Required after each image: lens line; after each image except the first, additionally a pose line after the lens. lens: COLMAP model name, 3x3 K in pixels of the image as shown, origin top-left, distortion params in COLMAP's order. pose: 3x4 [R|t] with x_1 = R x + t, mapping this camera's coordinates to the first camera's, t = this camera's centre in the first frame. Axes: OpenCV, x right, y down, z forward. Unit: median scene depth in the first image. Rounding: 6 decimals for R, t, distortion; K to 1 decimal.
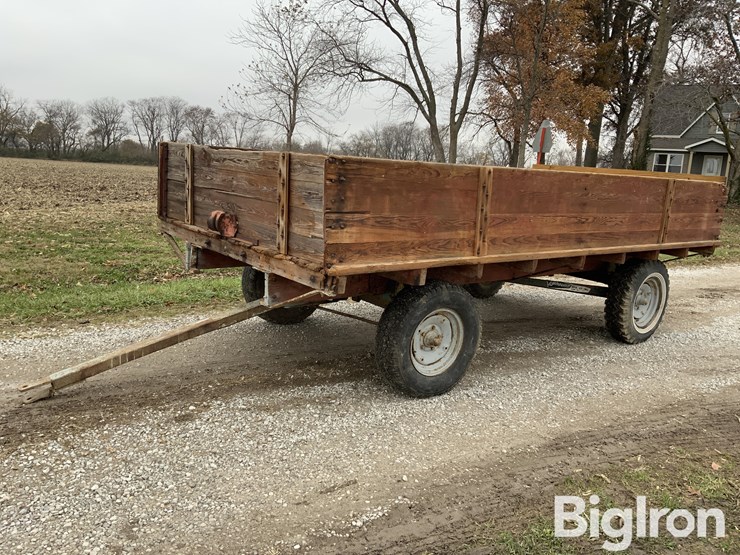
lens RADIAL K [[608.1, 0, 367.5], [0, 608.1, 274.8], [0, 0, 1]] dist [0.068619, -0.121098]
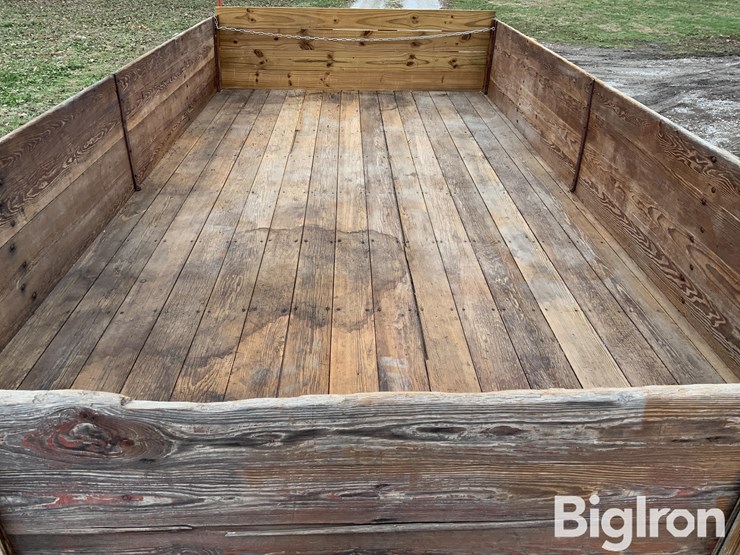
lens RADIAL K [[608.1, 0, 368.9], [0, 608.1, 273.7], [0, 0, 1]] dist [0.068619, -0.121098]
pose [[0.601920, -0.438633, 0.667303, -0.304195], [0.178520, 0.888401, 0.422936, -0.294583], [-0.778346, -0.135447, 0.613051, 0.749081]]
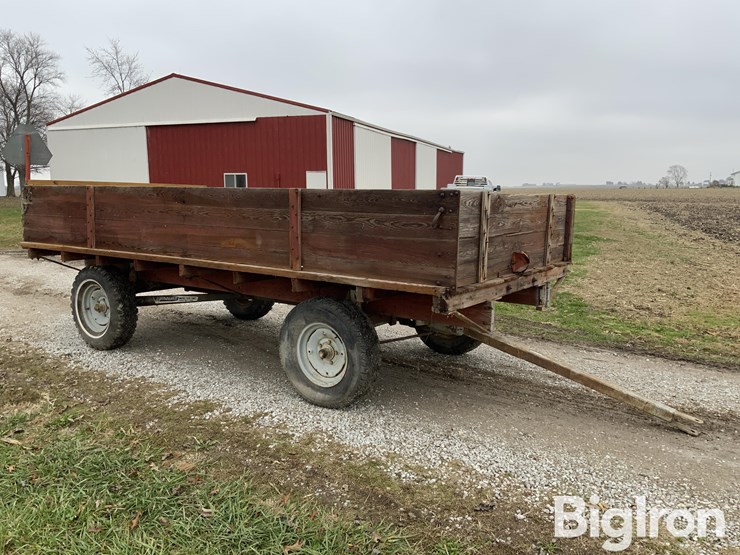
lens RADIAL K [[608.1, 0, 368.2], [0, 608.1, 277.7], [0, 0, 1]] dist [0.068619, -0.121098]
pose [[-0.285404, -0.202441, 0.936783, -1.041378], [0.146928, 0.956641, 0.251496, -0.326678], [-0.947078, 0.209417, -0.243285, 1.346782]]
